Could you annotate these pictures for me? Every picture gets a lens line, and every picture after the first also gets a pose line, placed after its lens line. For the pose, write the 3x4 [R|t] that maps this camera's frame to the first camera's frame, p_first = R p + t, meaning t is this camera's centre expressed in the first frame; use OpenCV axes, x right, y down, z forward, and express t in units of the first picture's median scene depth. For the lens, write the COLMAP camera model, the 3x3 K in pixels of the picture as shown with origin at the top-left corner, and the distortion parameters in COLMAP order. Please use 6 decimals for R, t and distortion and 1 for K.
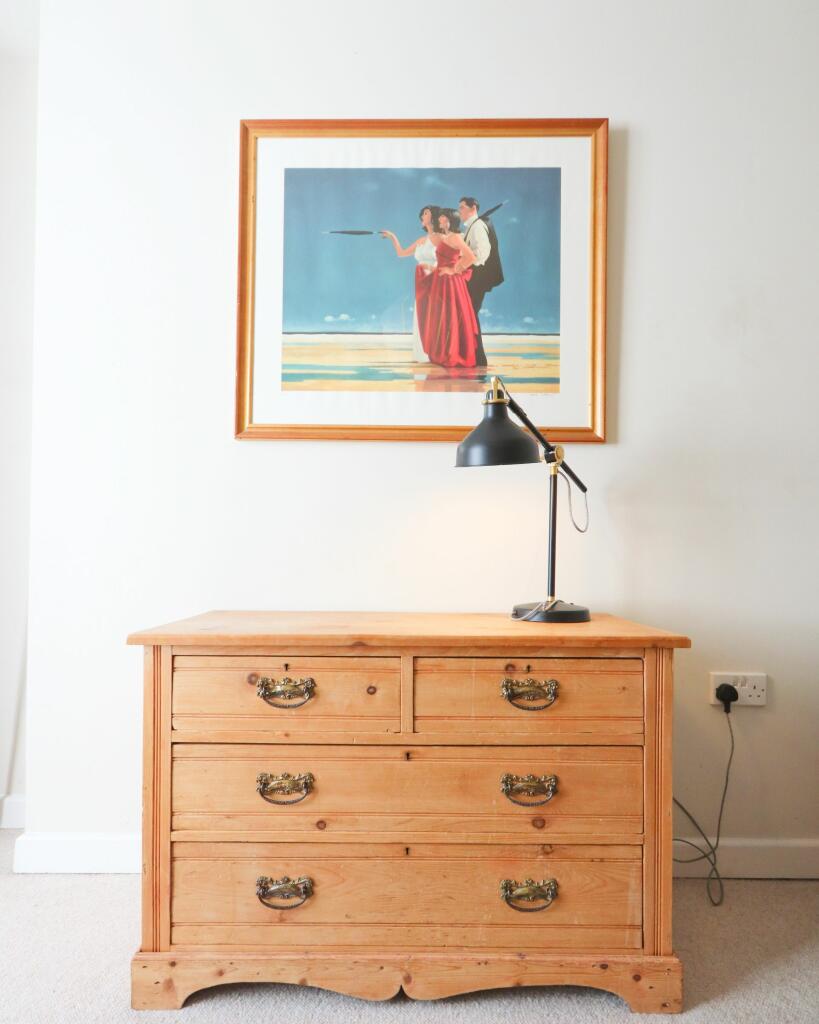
lens RADIAL K [[560.6, 0, 414.5], [0, 560.6, 552.5], [0, 0, 1]] dist [-0.000365, -0.003423]
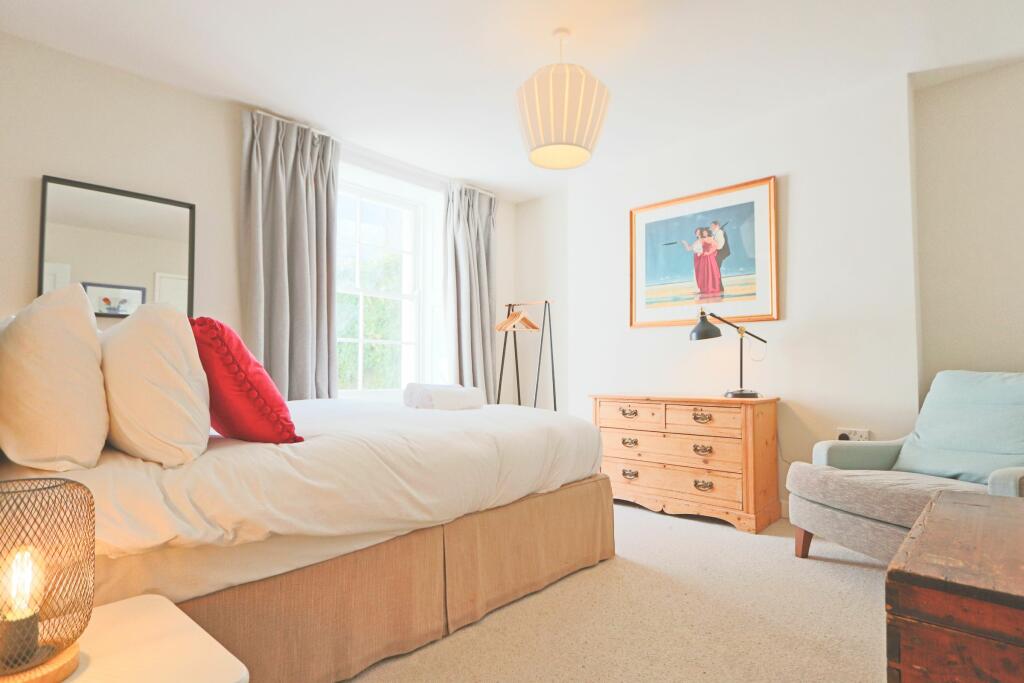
lens RADIAL K [[537.3, 0, 508.6], [0, 537.3, 350.0], [0, 0, 1]] dist [-0.017938, -0.000115]
pose [[0.735854, -0.031810, -0.676393, 1.381665], [0.011776, 0.999346, -0.034187, -0.024627], [0.677038, 0.017191, 0.735747, -1.792459]]
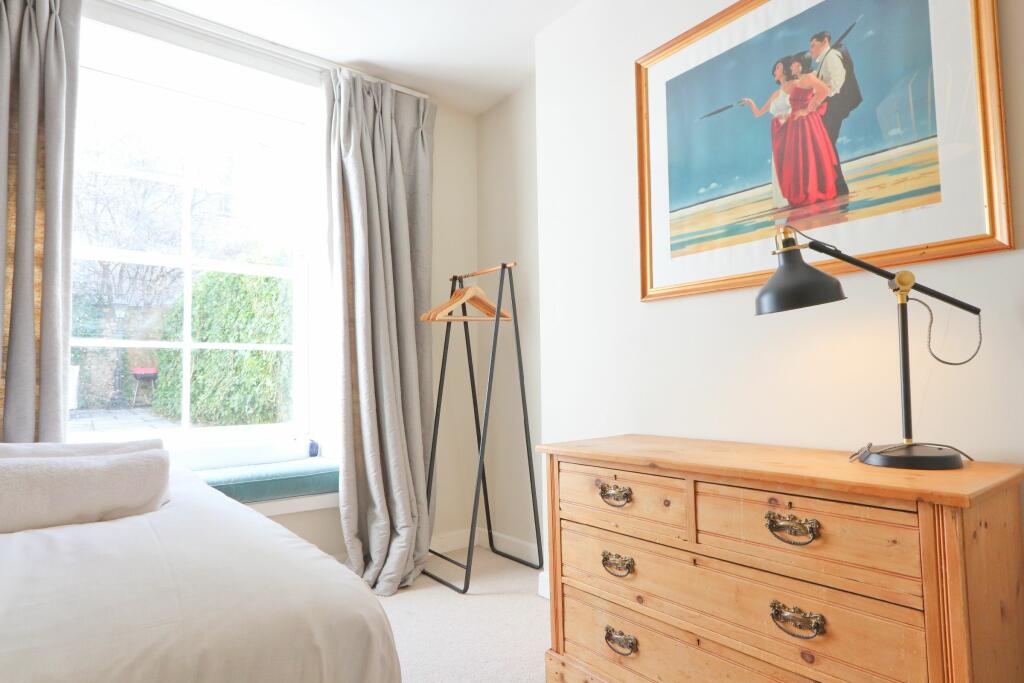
lens RADIAL K [[578.3, 0, 503.2], [0, 578.3, 345.2], [0, 0, 1]] dist [-0.000577, -0.000246]
pose [[0.609841, -0.065738, -0.789793, 0.753934], [0.031416, 0.997776, -0.058791, -0.047194], [0.791901, 0.011041, 0.610549, -0.104400]]
